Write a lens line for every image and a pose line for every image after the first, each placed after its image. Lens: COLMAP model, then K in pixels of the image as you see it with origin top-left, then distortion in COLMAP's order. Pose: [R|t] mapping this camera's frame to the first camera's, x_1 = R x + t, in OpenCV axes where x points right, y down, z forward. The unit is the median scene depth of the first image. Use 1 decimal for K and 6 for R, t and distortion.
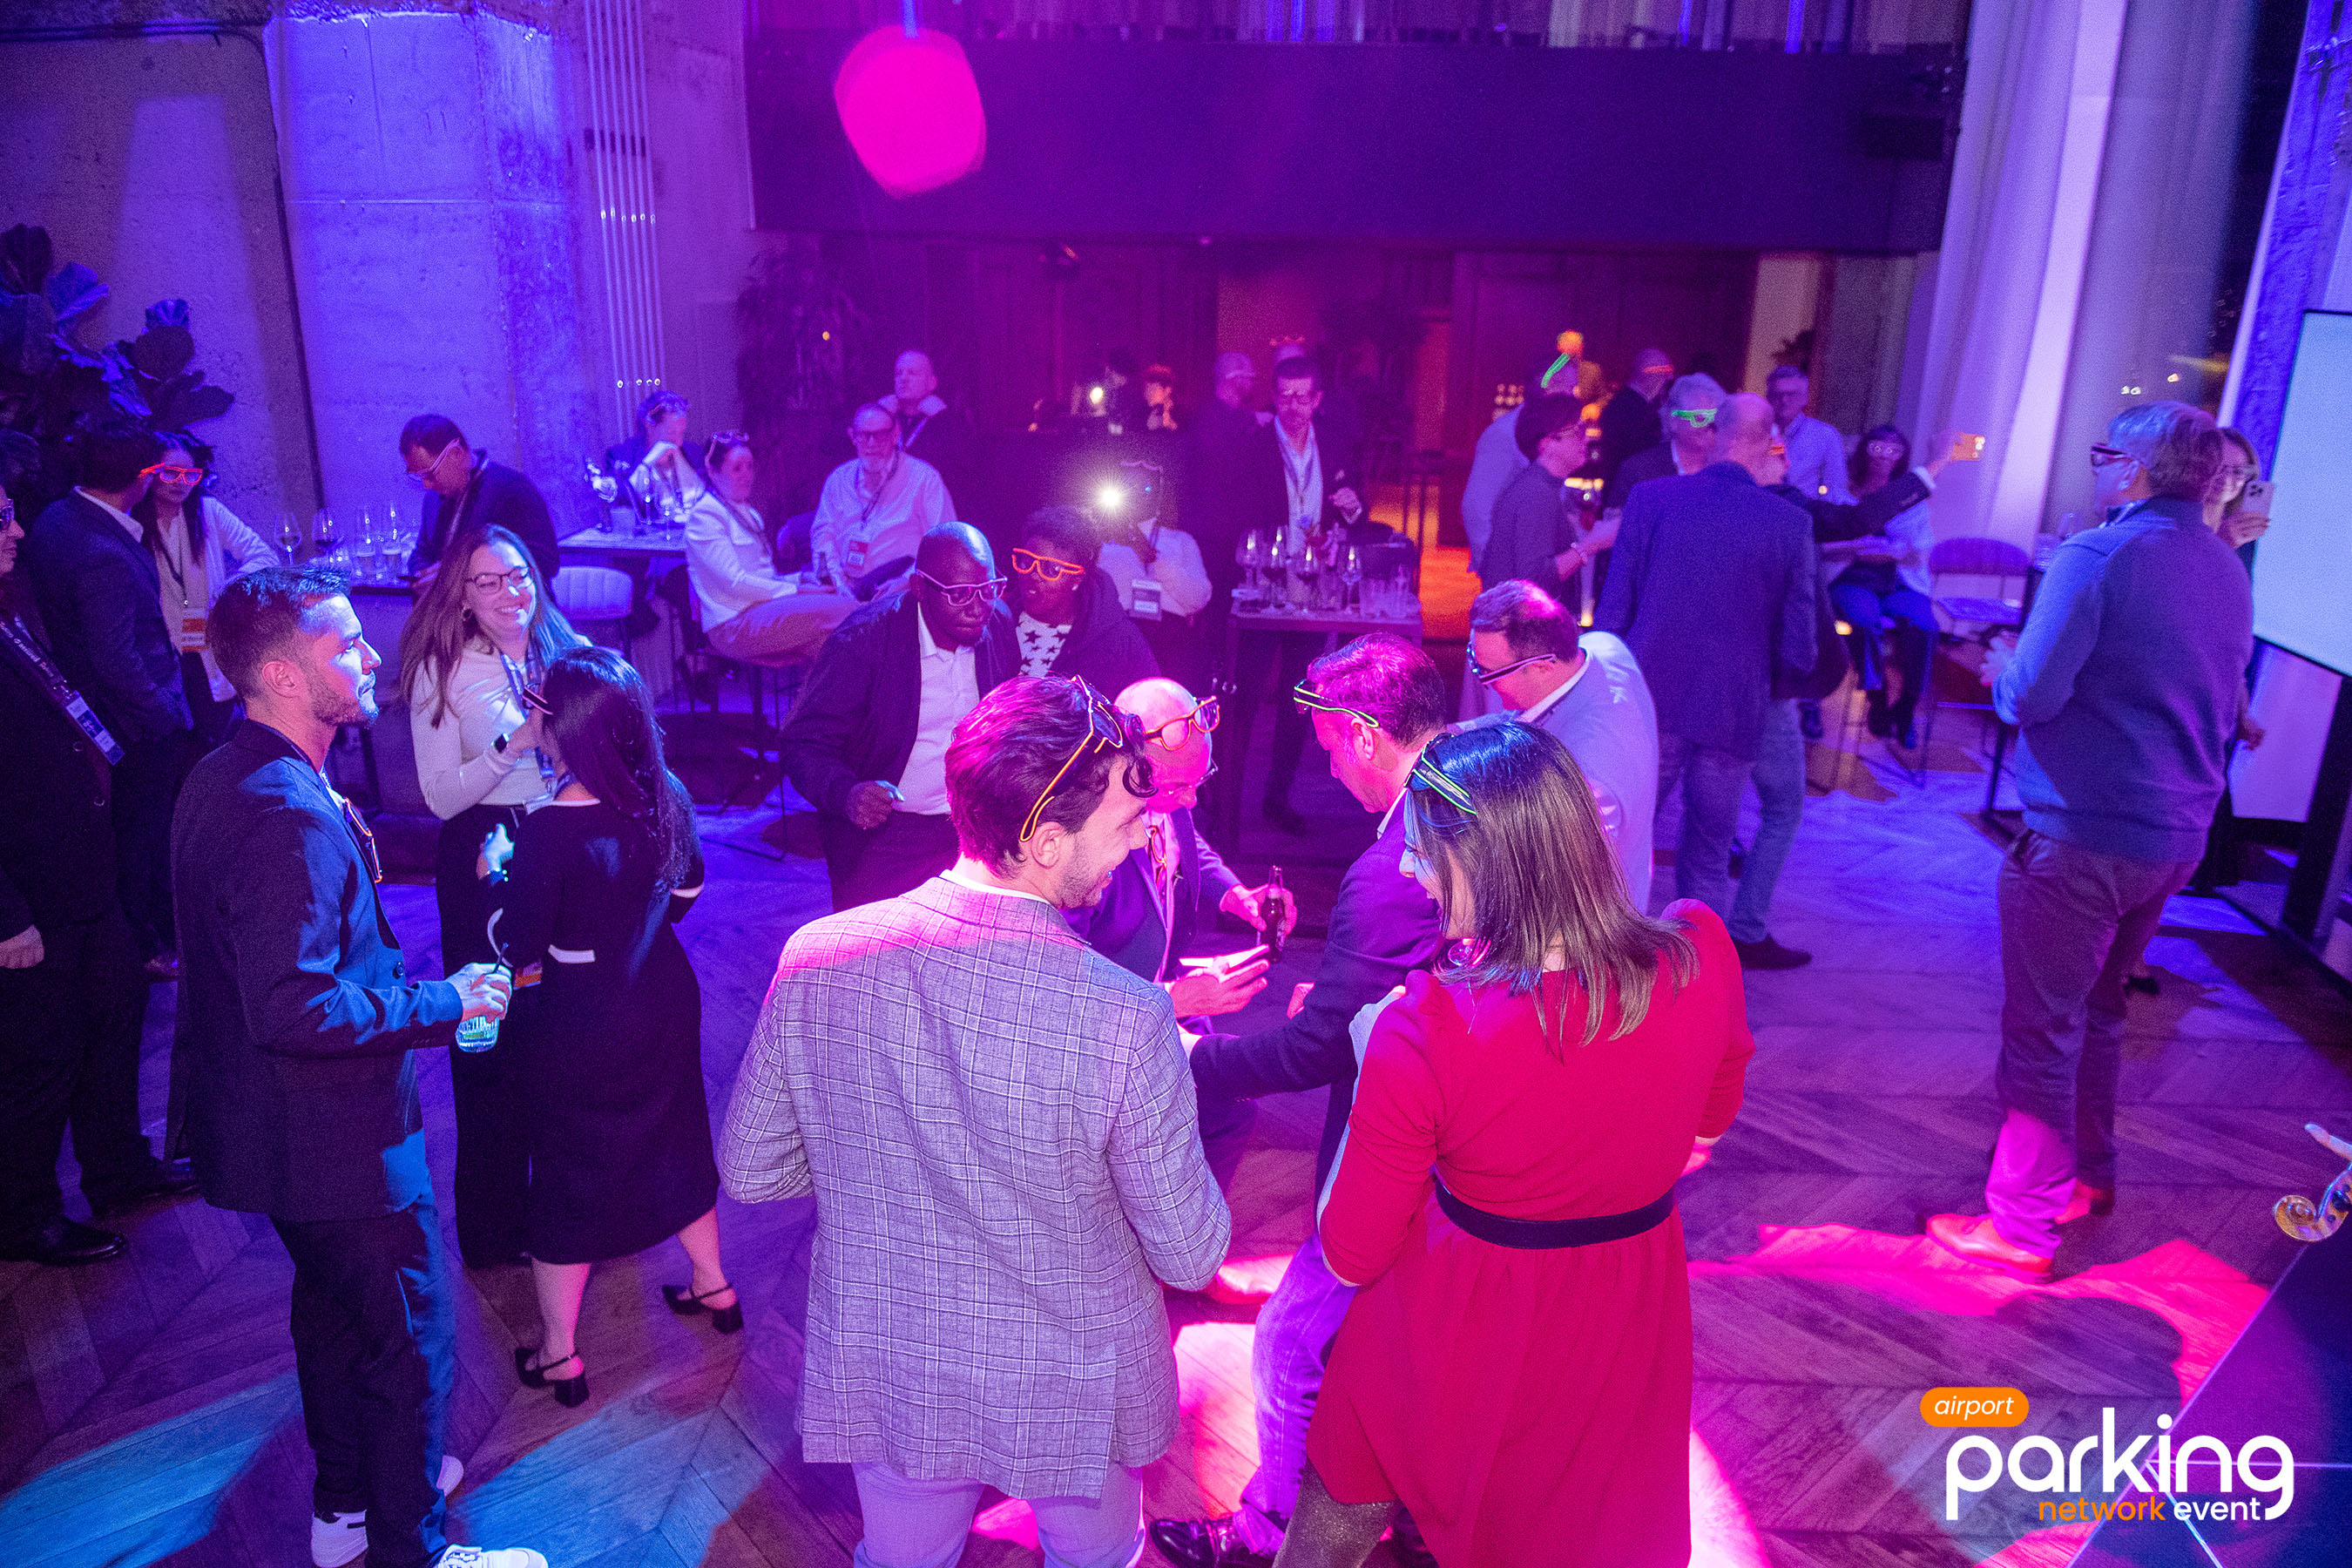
lens RADIAL K [[1602.7, 0, 1169.9], [0, 1602.7, 791.4], [0, 0, 1]] dist [-0.048211, -0.003682]
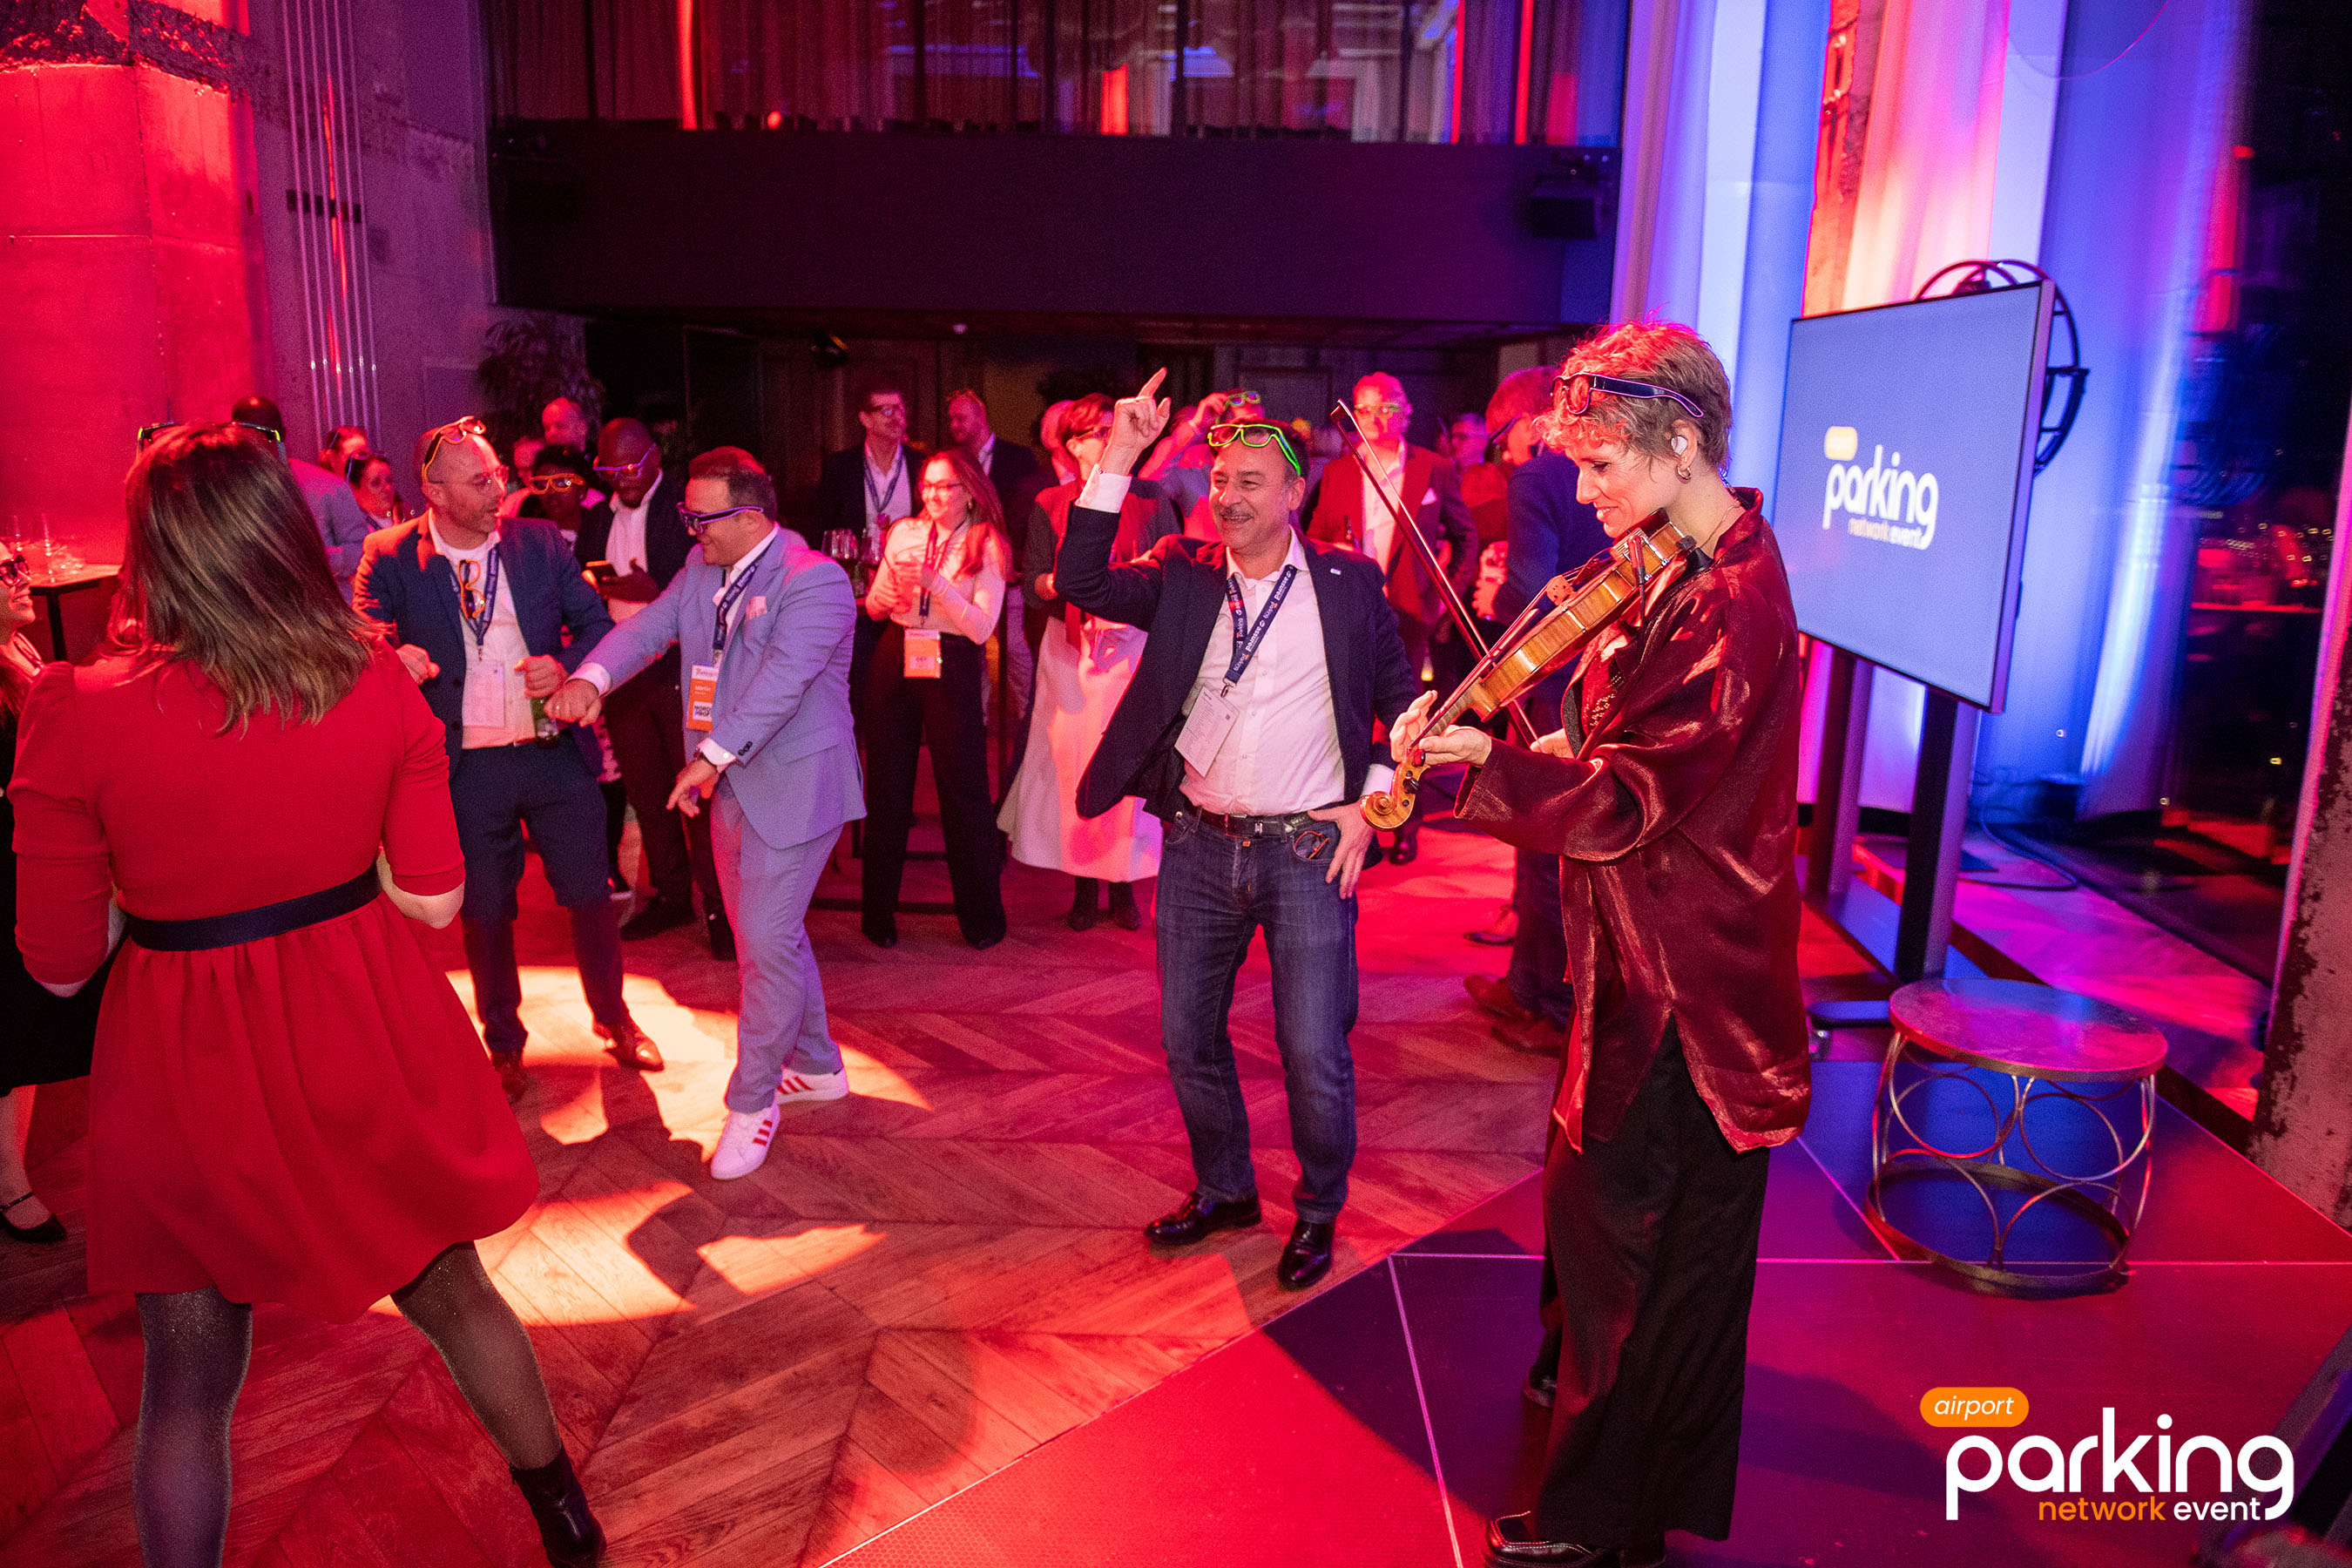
lens RADIAL K [[1602.7, 0, 1169.9], [0, 1602.7, 791.4], [0, 0, 1]] dist [-0.048211, -0.003682]
pose [[0.998806, -0.006176, 0.048452, 0.163665], [0.010438, 0.996047, -0.088209, 0.080457], [-0.047716, 0.088610, 0.994923, -0.042291]]
